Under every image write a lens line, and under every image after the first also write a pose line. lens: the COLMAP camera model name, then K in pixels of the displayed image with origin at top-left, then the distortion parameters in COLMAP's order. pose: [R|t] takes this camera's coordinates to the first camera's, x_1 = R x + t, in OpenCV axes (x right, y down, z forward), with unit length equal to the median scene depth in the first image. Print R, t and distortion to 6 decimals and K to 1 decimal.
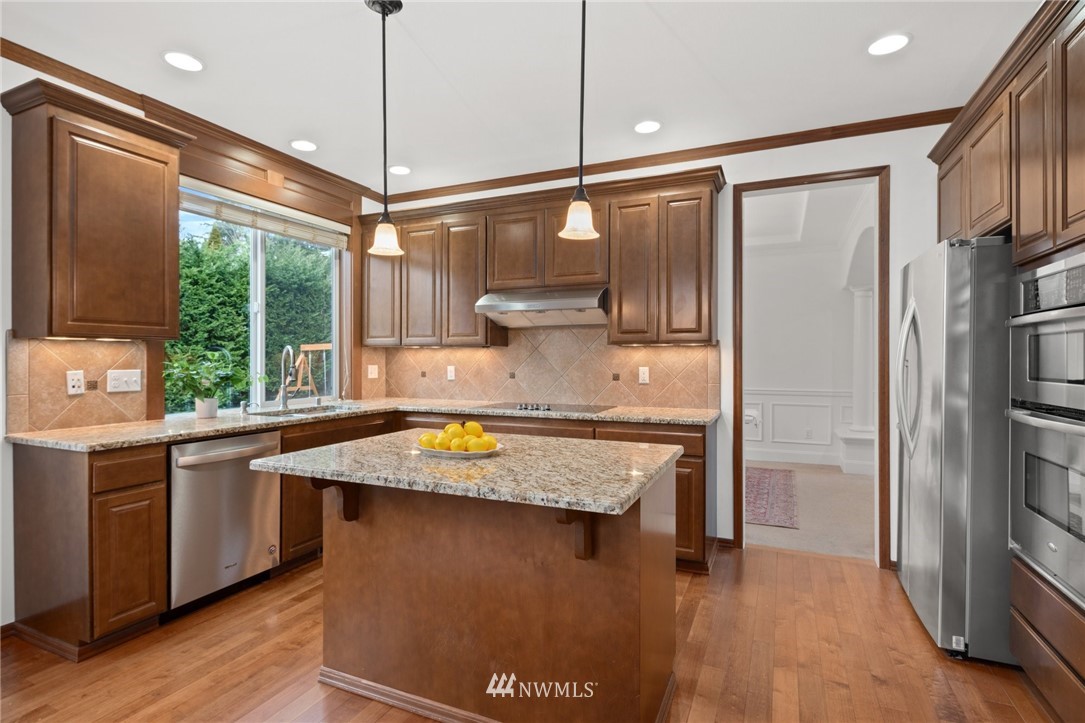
lens RADIAL K [[541.7, 0, 539.5], [0, 541.7, 359.3], [0, 0, 1]] dist [0.006861, -0.003374]
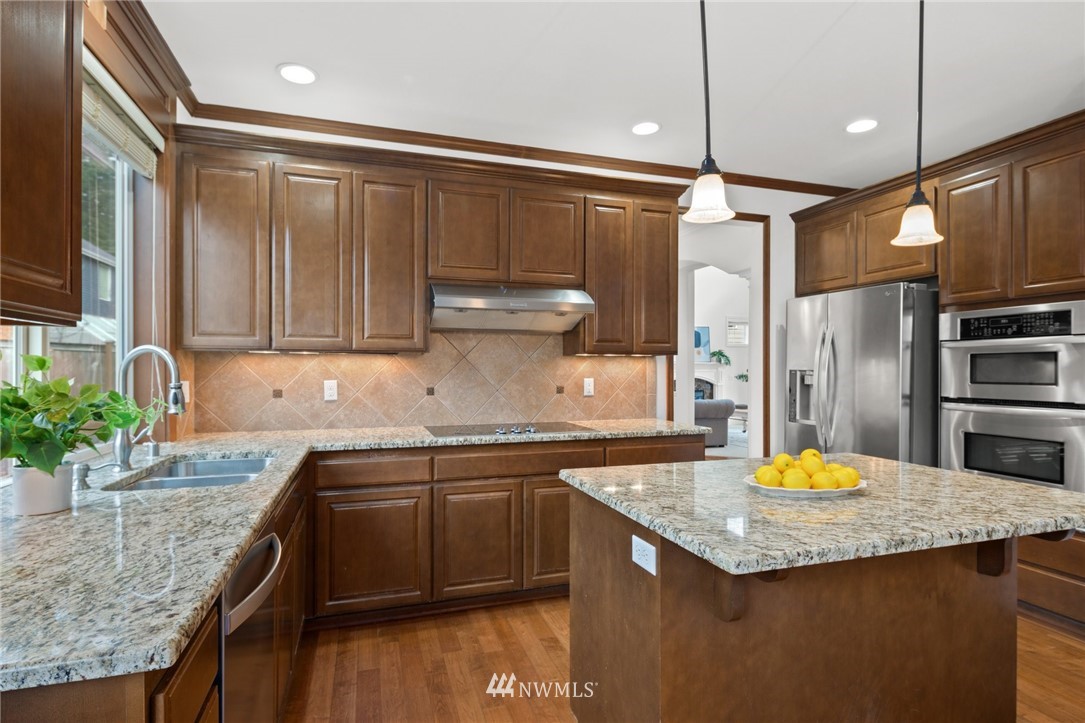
lens RADIAL K [[541.7, 0, 535.7], [0, 541.7, 371.4], [0, 0, 1]] dist [0.006861, -0.003374]
pose [[0.740414, -0.004419, 0.672137, -0.607737], [0.002664, 0.999990, 0.003640, -0.001390], [-0.672146, -0.000904, 0.740418, 0.427874]]
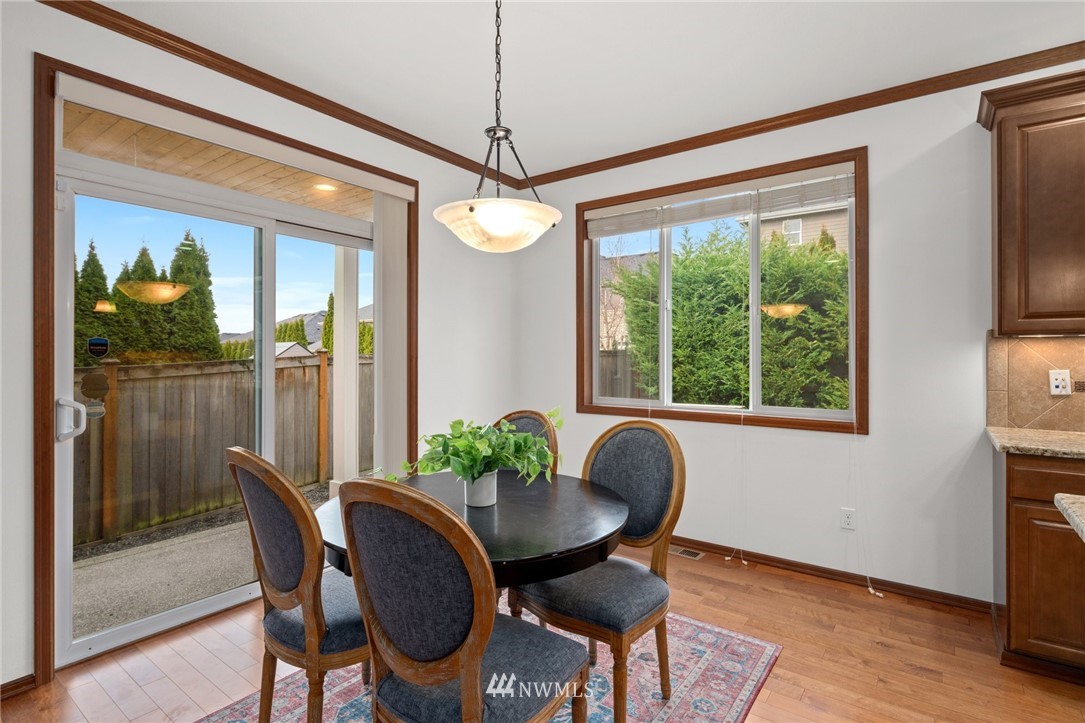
lens RADIAL K [[541.7, 0, 537.8], [0, 541.7, 353.9], [0, 0, 1]] dist [0.006861, -0.003374]
pose [[-0.219534, -0.003985, -0.975597, 0.211564], [-0.005155, 0.999982, -0.002924, 0.000925], [0.975591, 0.004387, -0.219551, 0.275442]]
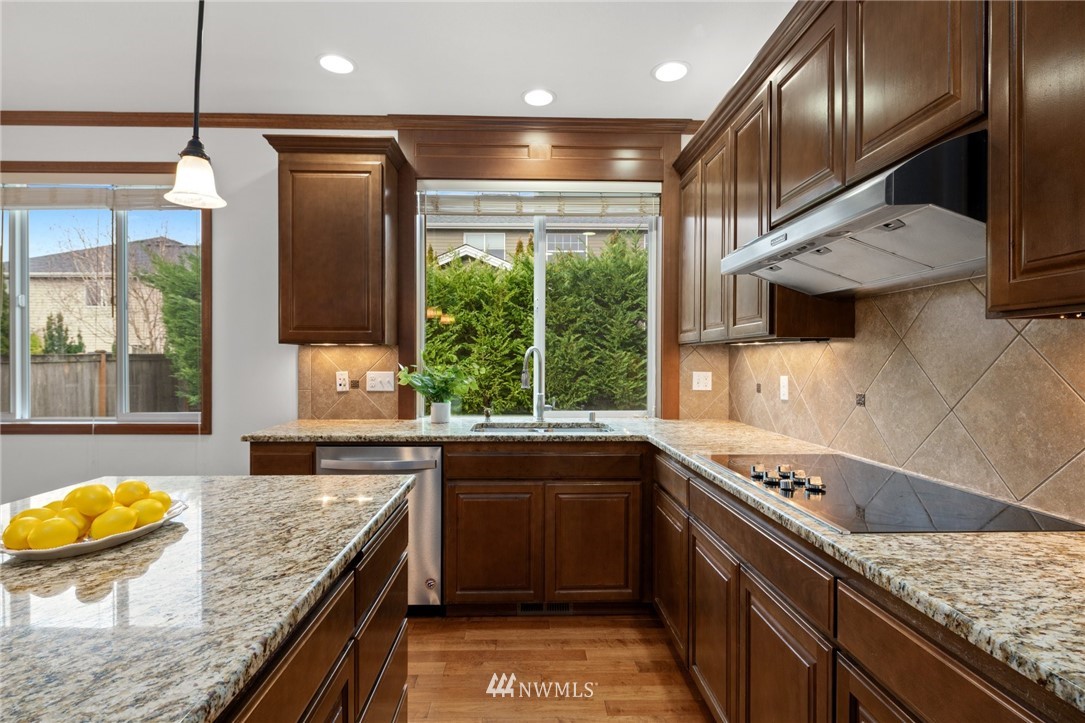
lens RADIAL K [[541.7, 0, 534.1], [0, 541.7, 363.6], [0, 0, 1]] dist [0.006861, -0.003374]
pose [[0.433164, 0.004965, -0.901301, 0.326545], [-0.004195, 0.999985, 0.003493, -0.001723], [0.901305, 0.002268, 0.433178, 0.721816]]
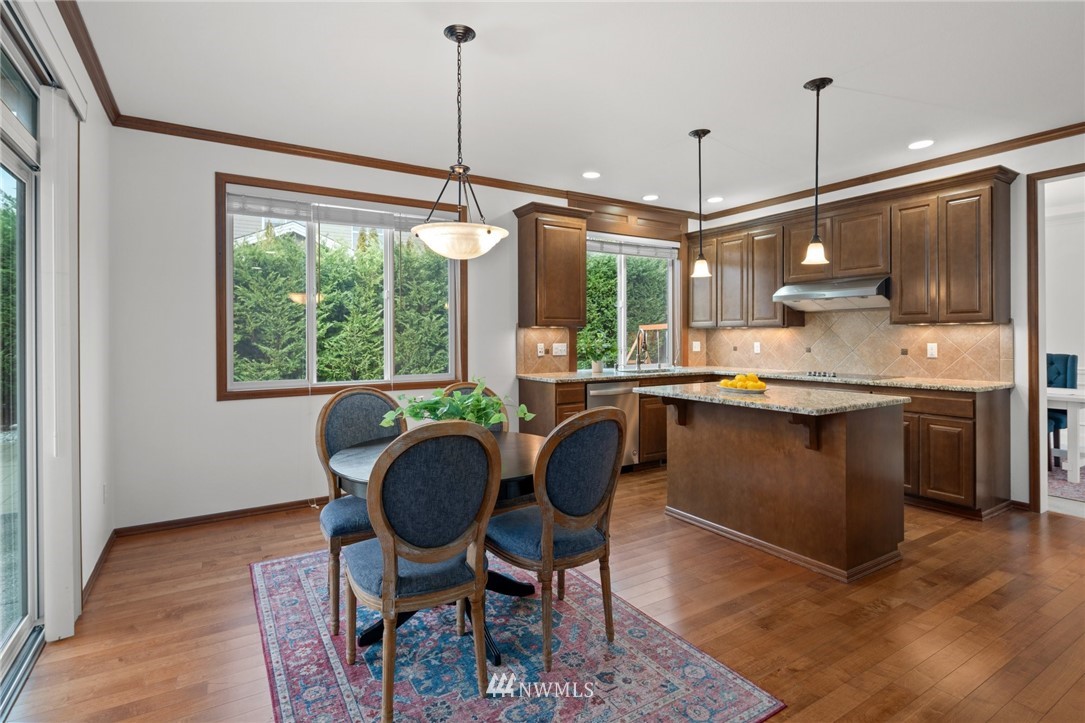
lens RADIAL K [[541.7, 0, 533.6], [0, 541.7, 337.9], [0, 0, 1]] dist [0.006861, -0.003374]
pose [[0.826496, -0.002913, -0.562935, 0.169556], [0.002908, 0.999995, -0.000904, 0.001917], [0.562935, -0.000890, 0.826500, -0.498386]]
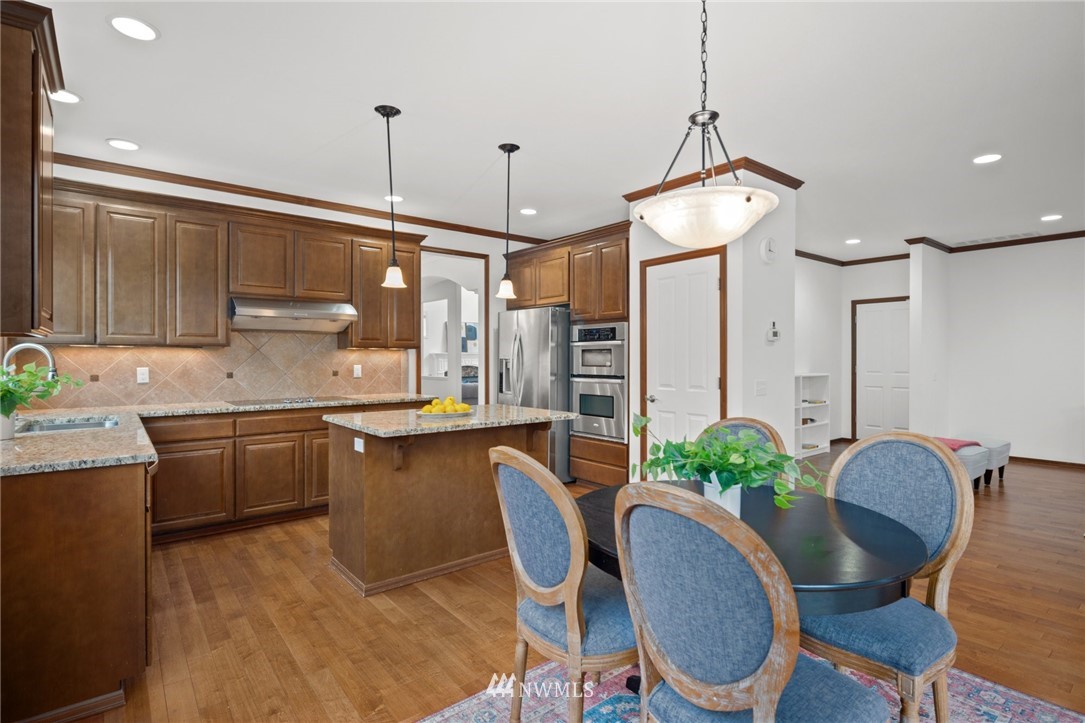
lens RADIAL K [[541.7, 0, 543.8], [0, 541.7, 358.8], [0, 0, 1]] dist [0.006861, -0.003374]
pose [[0.448304, -0.003080, 0.893876, -0.937141], [0.004520, 0.999989, 0.001179, -0.000477], [-0.893869, 0.003511, 0.448314, -0.004288]]
